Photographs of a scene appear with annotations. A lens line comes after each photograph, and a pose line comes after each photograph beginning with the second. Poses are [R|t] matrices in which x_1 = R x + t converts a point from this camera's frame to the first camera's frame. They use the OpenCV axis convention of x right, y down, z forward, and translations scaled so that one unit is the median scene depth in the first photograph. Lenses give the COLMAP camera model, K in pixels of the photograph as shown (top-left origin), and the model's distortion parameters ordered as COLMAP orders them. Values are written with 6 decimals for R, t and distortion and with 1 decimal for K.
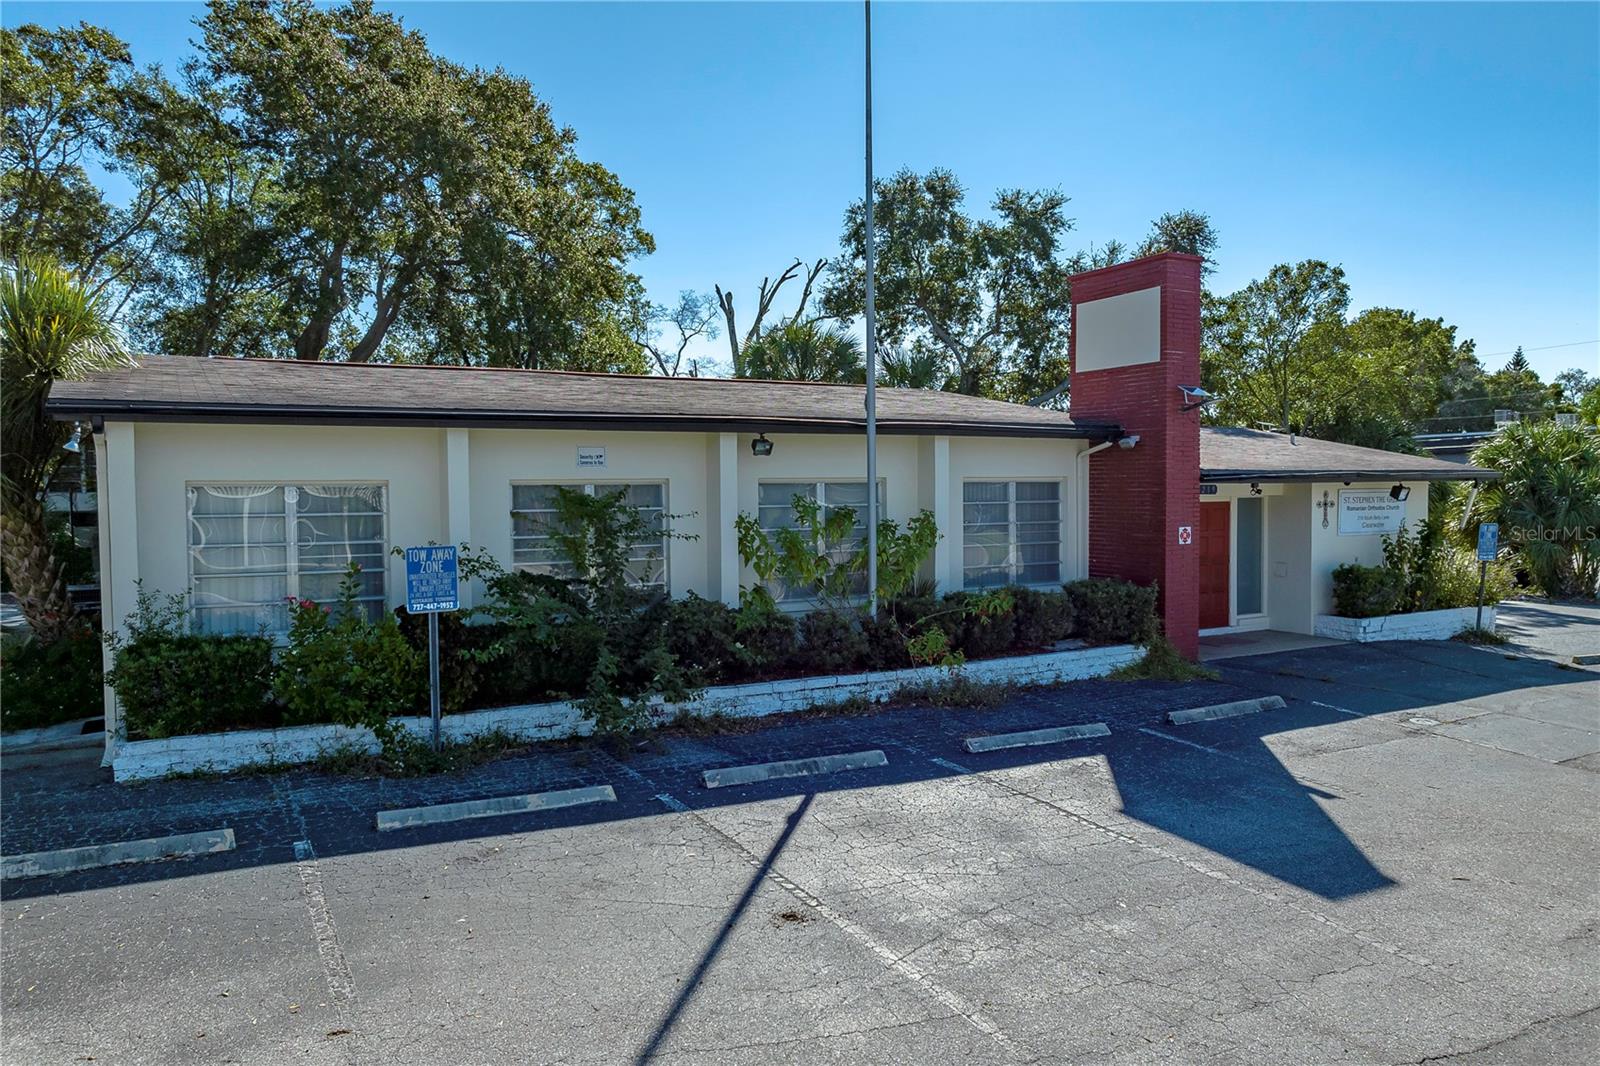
lens RADIAL K [[1128.8, 0, 812.7], [0, 1128.8, 533.2], [0, 0, 1]] dist [-0.022083, 0.008171]
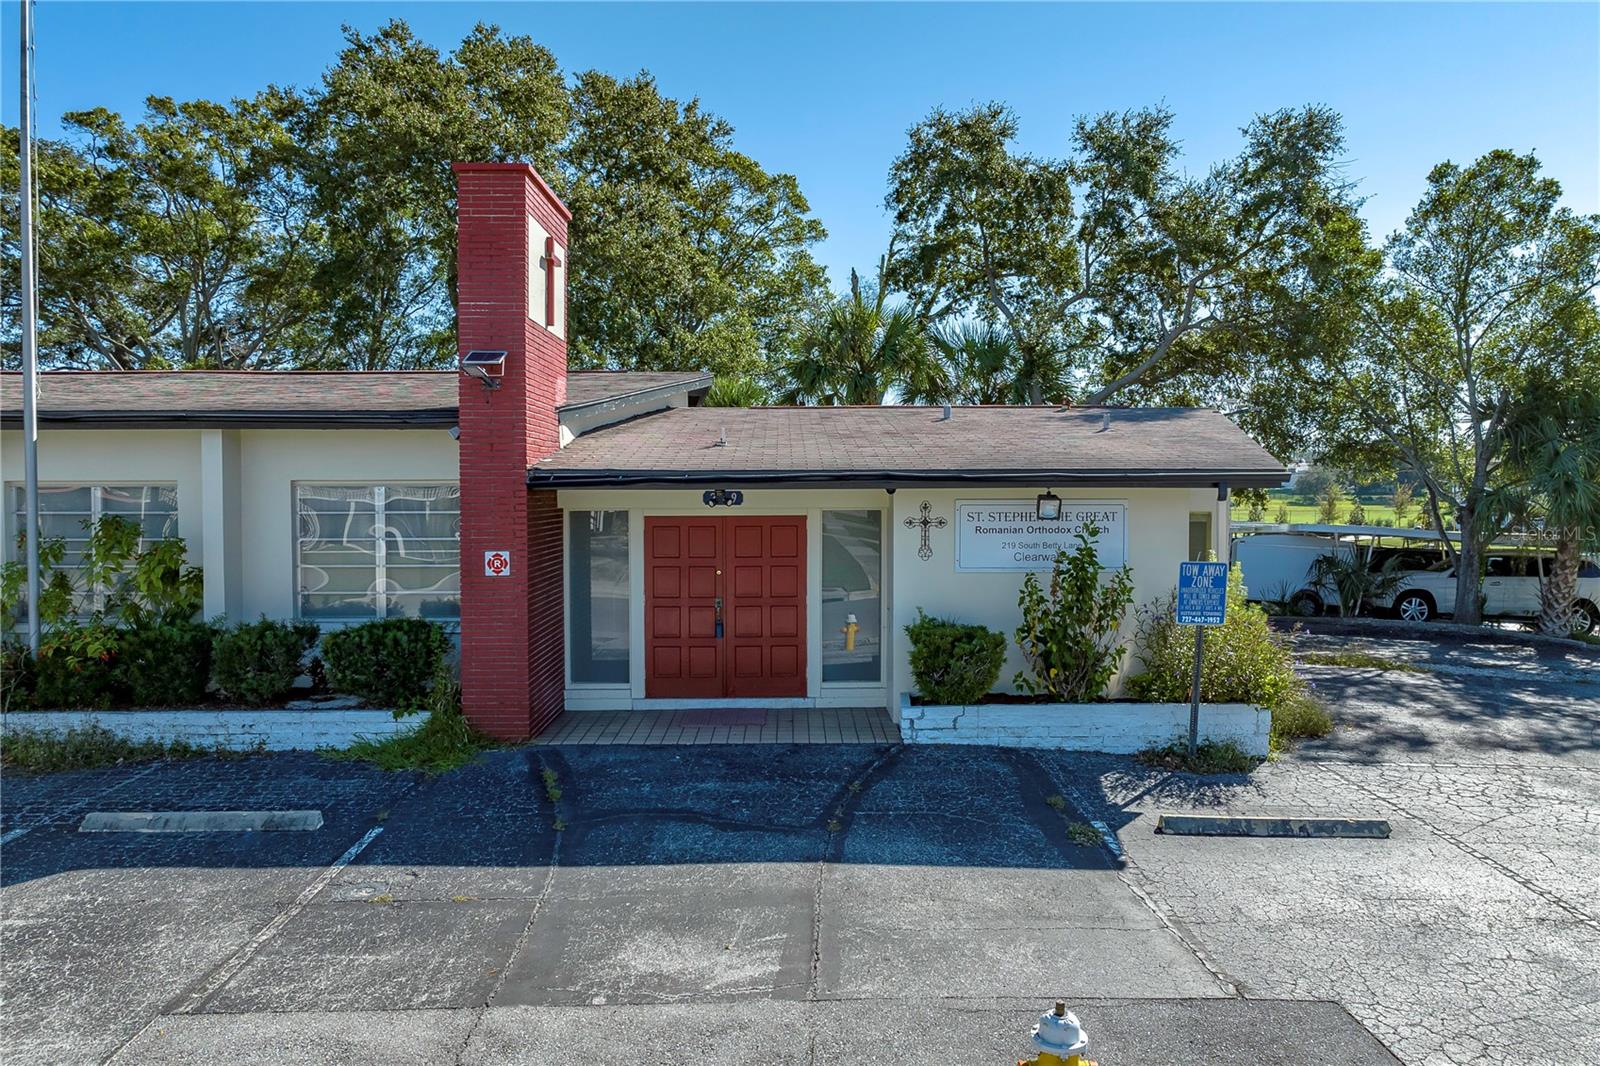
lens RADIAL K [[1119.6, 0, 807.7], [0, 1119.6, 541.7], [0, 0, 1]] dist [-0.038636, 0.036153]
pose [[0.877682, 0.028266, -0.478410, 0.830634], [-0.024462, 0.999600, 0.014182, -0.026312], [0.478620, -0.000744, 0.878022, 0.478234]]
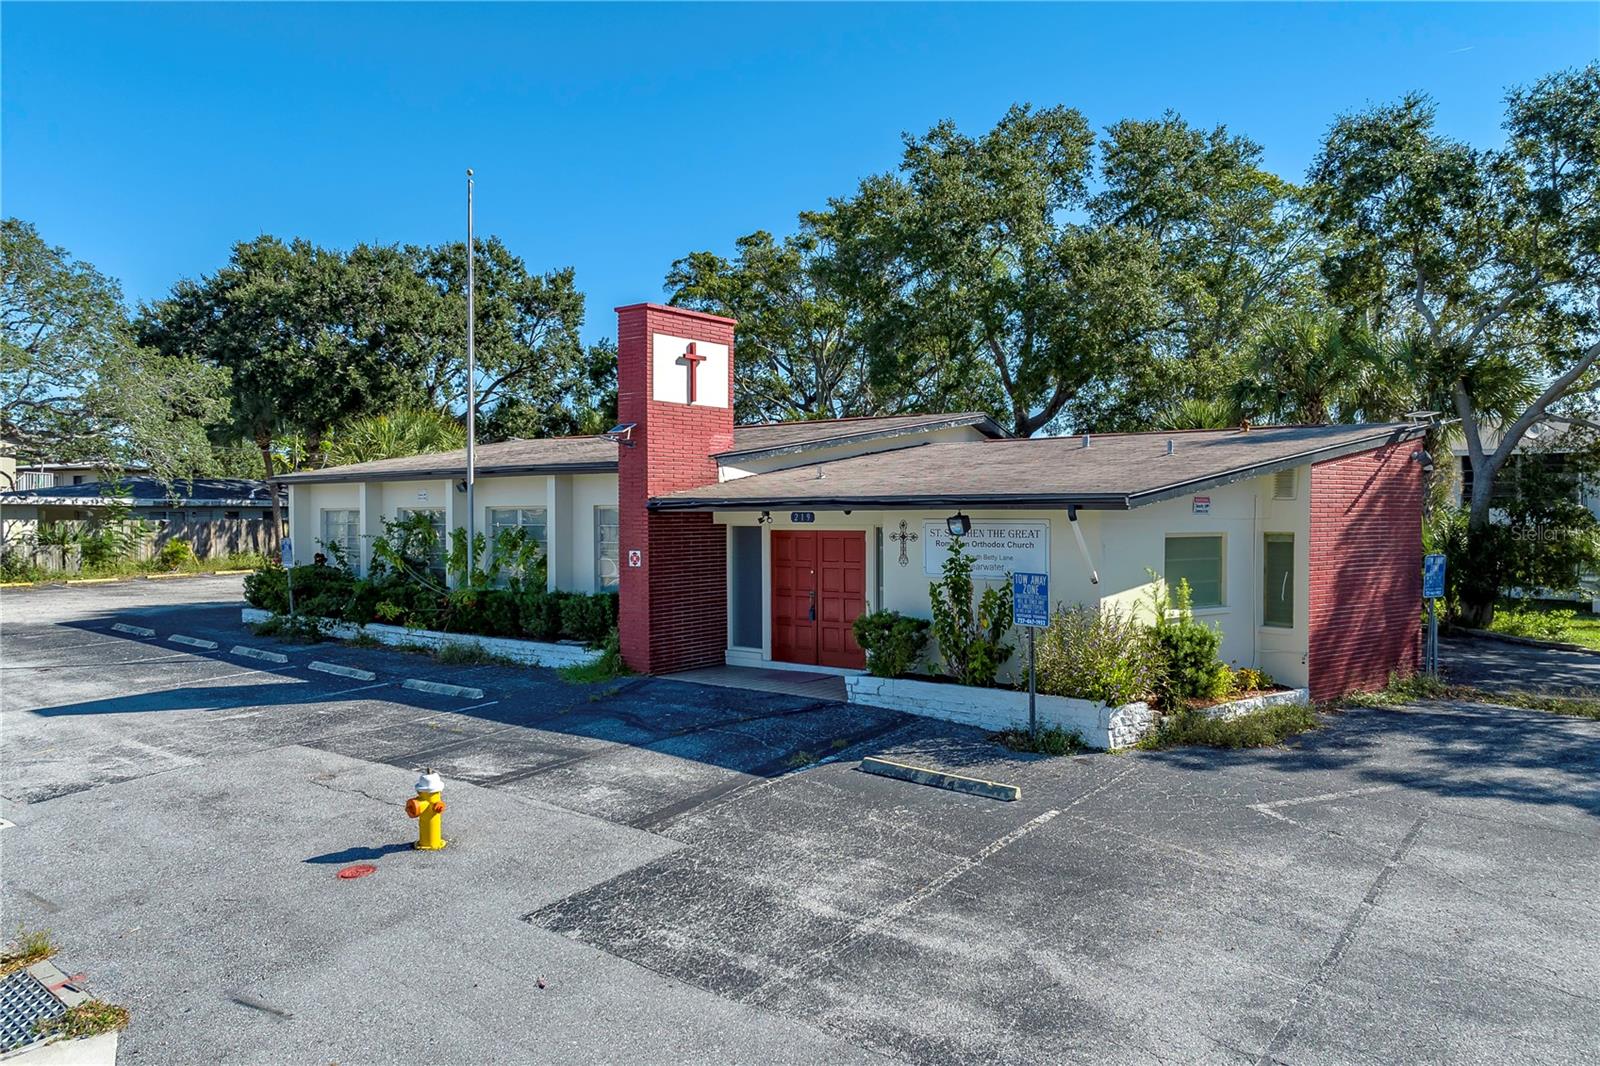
lens RADIAL K [[1120.0, 0, 811.9], [0, 1120.0, 535.9], [0, 0, 1]] dist [-0.023224, 0.008334]
pose [[0.382717, 0.027383, -0.923460, 1.401017], [-0.037031, 0.999212, 0.014282, -0.042147], [0.923123, 0.028731, 0.383429, 0.736322]]
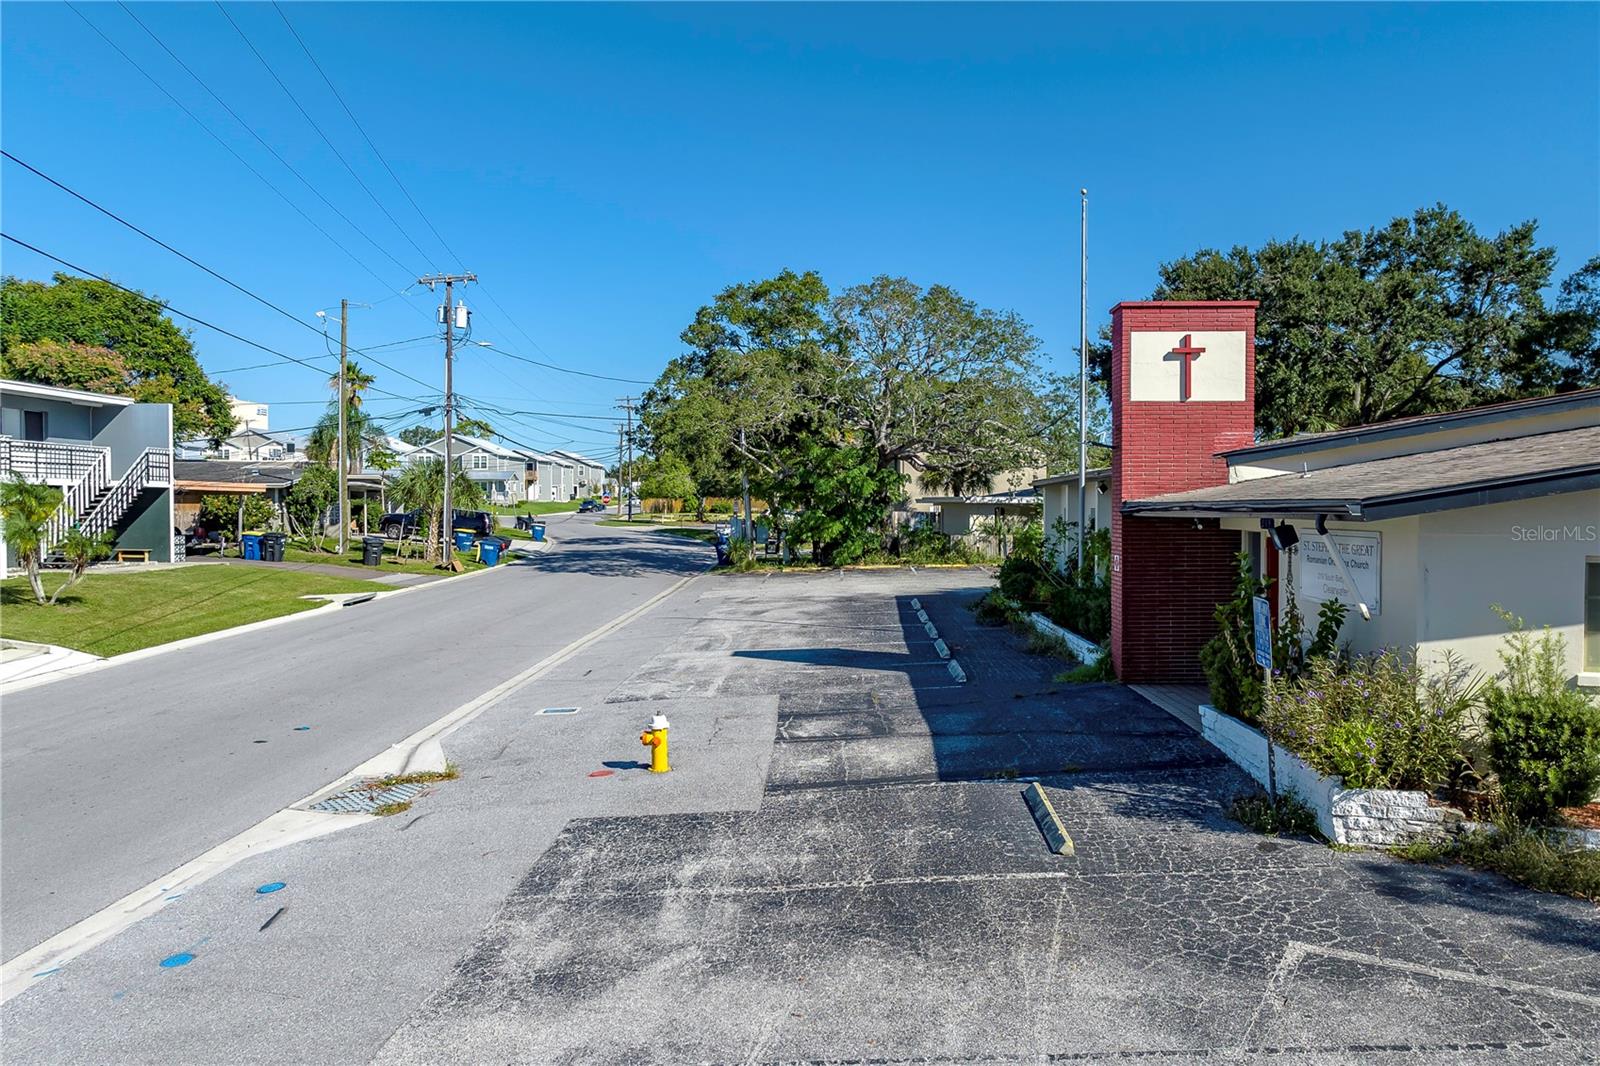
lens RADIAL K [[1120.0, 0, 811.9], [0, 1120.0, 535.9], [0, 0, 1]] dist [-0.023224, 0.008334]
pose [[-0.521309, 0.030894, -0.852809, 1.394029], [-0.026725, 0.998263, 0.052499, -0.072642], [0.852949, 0.050159, -0.519578, 1.301951]]
